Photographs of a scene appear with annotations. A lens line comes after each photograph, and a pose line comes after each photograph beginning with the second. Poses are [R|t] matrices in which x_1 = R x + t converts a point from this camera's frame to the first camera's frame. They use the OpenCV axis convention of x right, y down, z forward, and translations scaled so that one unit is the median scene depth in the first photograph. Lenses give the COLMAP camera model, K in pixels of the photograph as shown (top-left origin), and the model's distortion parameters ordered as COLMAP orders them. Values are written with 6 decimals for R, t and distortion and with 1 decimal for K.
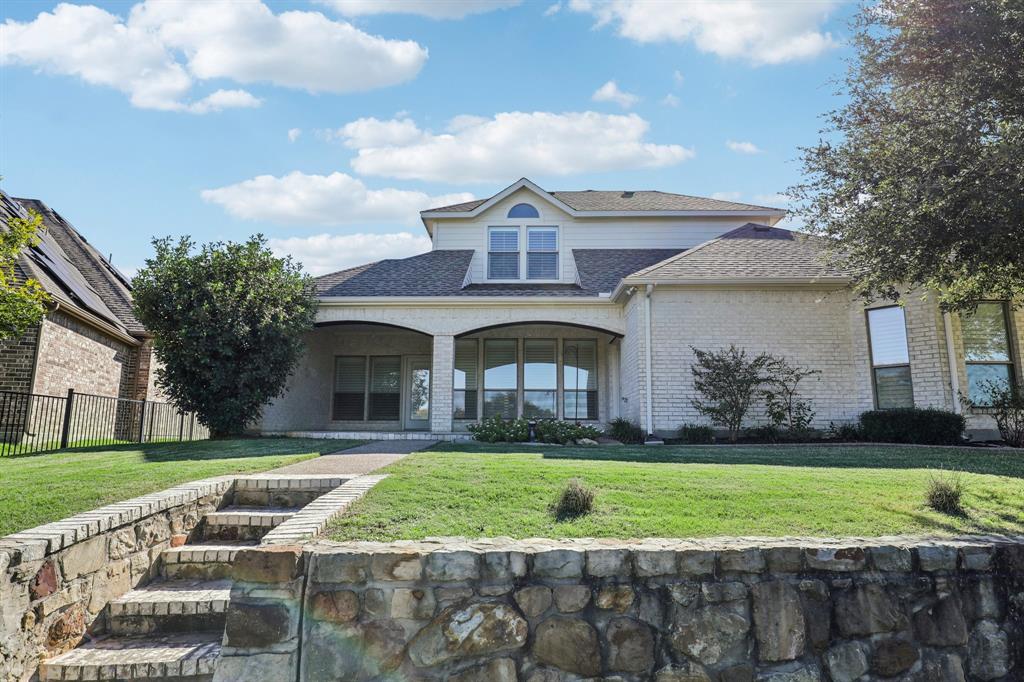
lens RADIAL K [[570.3, 0, 512.0], [0, 570.3, 341.0], [0, 0, 1]] dist [0.000960, 0.000143]
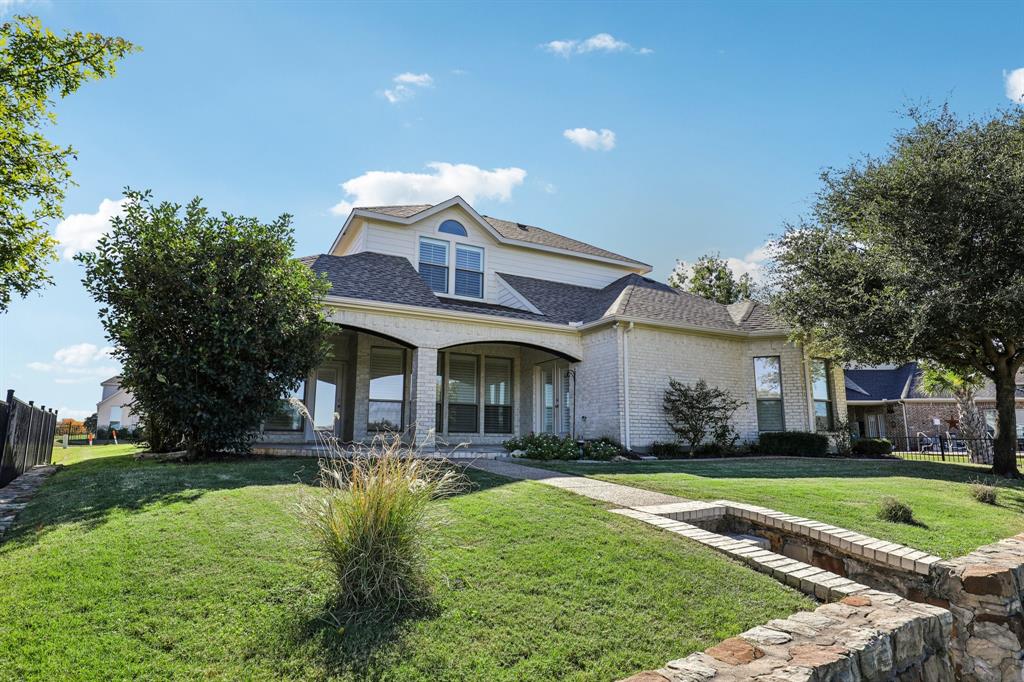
lens RADIAL K [[556.6, 0, 512.0], [0, 556.6, 341.0], [0, 0, 1]] dist [-0.001191, -0.000161]
pose [[0.872620, 0.088201, 0.480369, -0.448592], [-0.081342, 0.996067, -0.035127, 0.000514], [-0.481578, -0.008421, 0.876363, 0.100148]]
